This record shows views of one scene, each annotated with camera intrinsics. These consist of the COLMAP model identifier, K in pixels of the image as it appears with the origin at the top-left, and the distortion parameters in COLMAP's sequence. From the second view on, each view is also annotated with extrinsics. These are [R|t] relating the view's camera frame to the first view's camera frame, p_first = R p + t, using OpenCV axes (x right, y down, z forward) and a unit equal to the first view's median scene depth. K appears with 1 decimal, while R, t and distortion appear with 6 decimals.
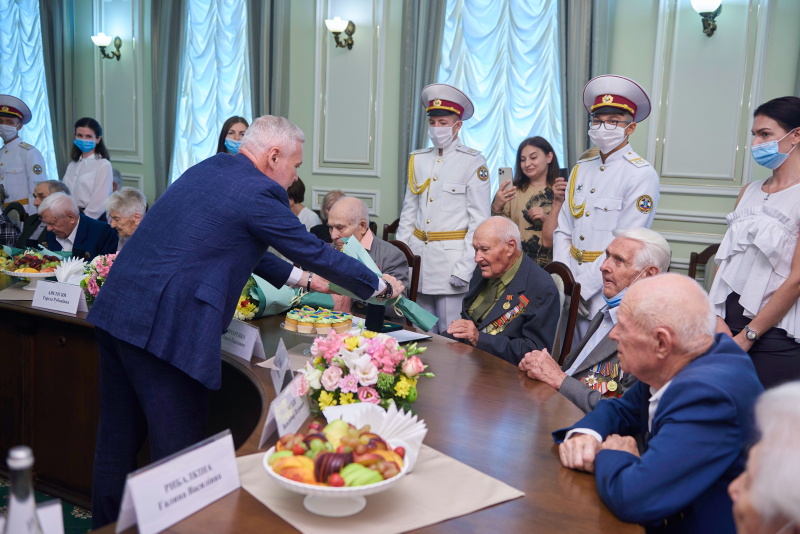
lens RADIAL K [[866.5, 0, 408.1], [0, 866.5, 273.4], [0, 0, 1]] dist [0.052797, 0.000000]
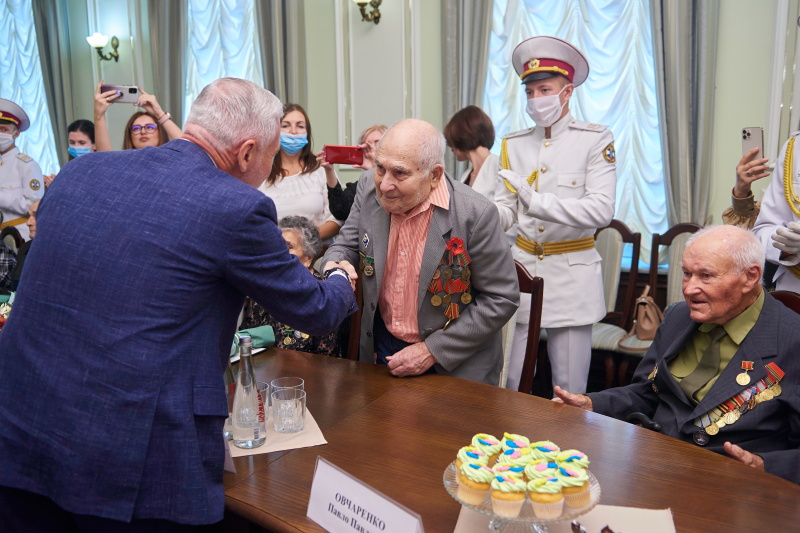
lens RADIAL K [[678.0, 0, 382.3], [0, 678.0, 269.3], [0, 0, 1]] dist [-0.017521, -0.020650]
pose [[0.997814, -0.063850, 0.017013, -0.082607], [0.063067, 0.997076, 0.043157, -0.038969], [-0.019719, -0.041989, 0.998923, 0.293826]]
